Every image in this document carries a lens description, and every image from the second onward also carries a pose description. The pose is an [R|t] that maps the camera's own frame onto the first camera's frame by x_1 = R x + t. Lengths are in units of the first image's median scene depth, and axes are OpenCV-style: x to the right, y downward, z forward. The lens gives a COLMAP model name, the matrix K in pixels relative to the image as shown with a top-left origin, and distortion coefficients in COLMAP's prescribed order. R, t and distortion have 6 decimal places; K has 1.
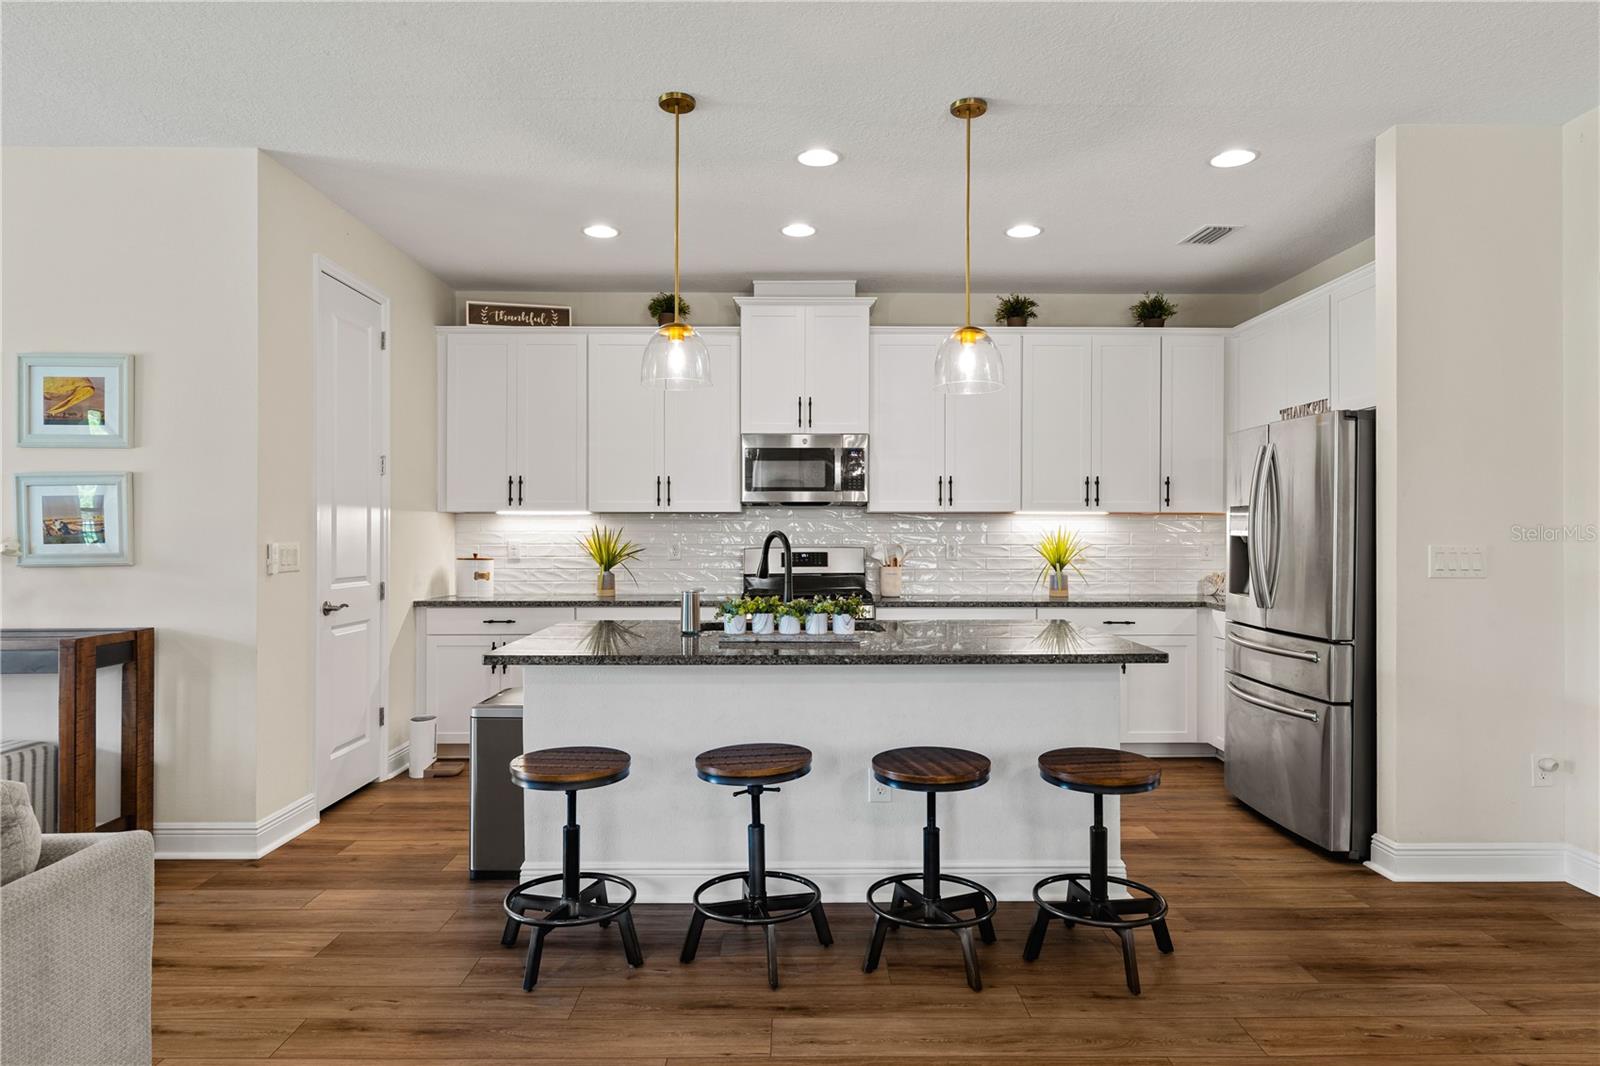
lens RADIAL K [[1019.9, 0, 800.0], [0, 1019.9, 533.0], [0, 0, 1]] dist [0.051466, 0.000365]
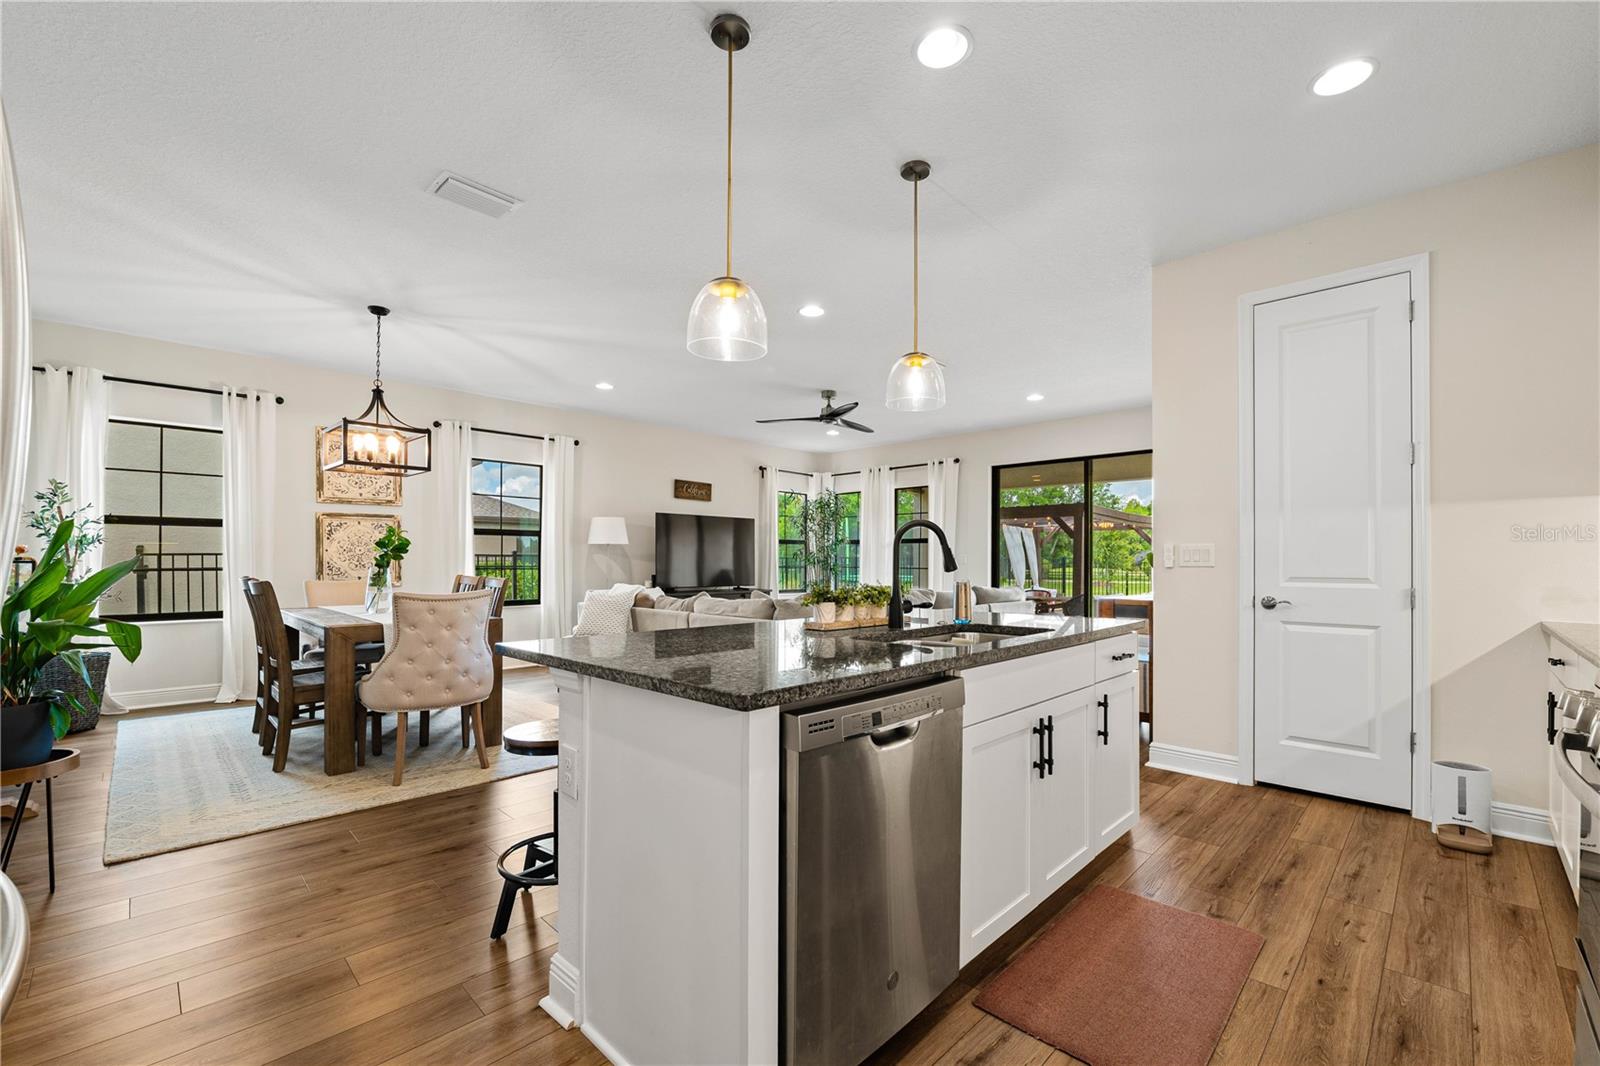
lens RADIAL K [[663.2, 0, 799.0], [0, 663.2, 557.2], [0, 0, 1]] dist [0.000176, -0.000234]
pose [[-0.738765, -0.012135, -0.673853, 0.421289], [-0.013538, 0.999903, -0.003164, 0.033535], [0.673827, 0.006785, -0.738858, 1.250133]]
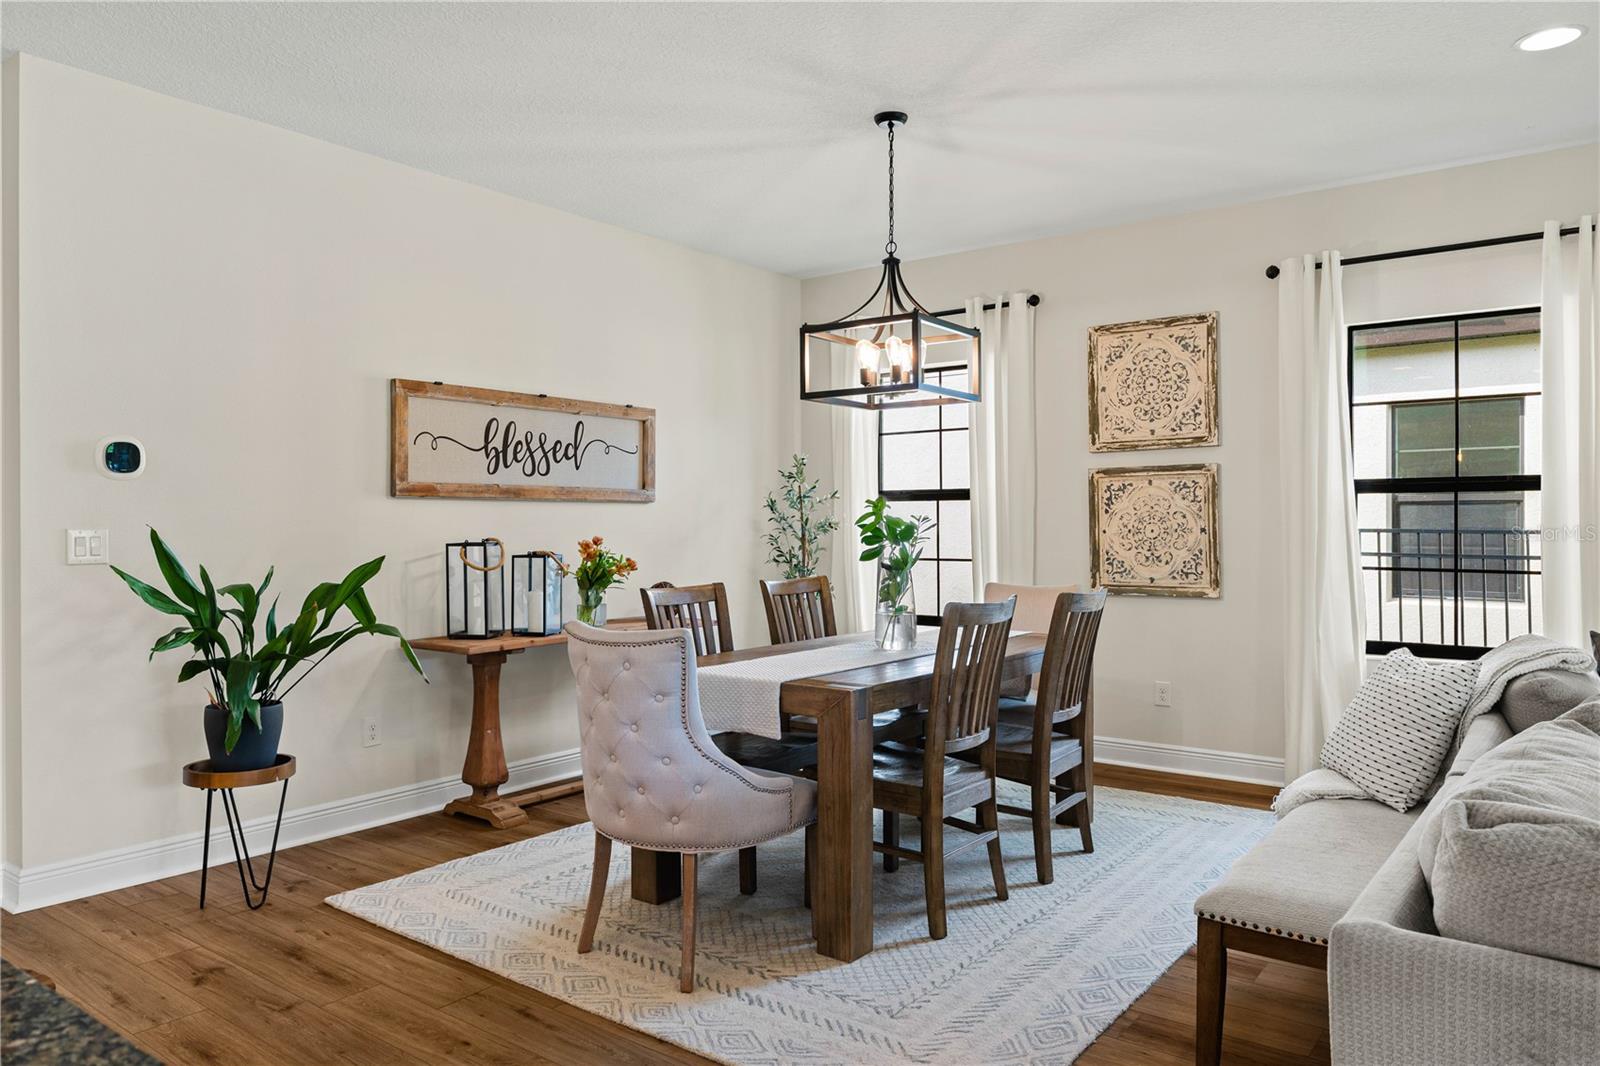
lens RADIAL K [[1065.0, 0, 800.0], [0, 1065.0, 533.0], [0, 0, 1]] dist [-0.002629, 0.000118]
pose [[-0.779203, -0.007267, 0.626730, -0.326325], [0.002845, 0.999881, 0.015131, 0.008311], [-0.626766, 0.013573, -0.779089, 0.830063]]
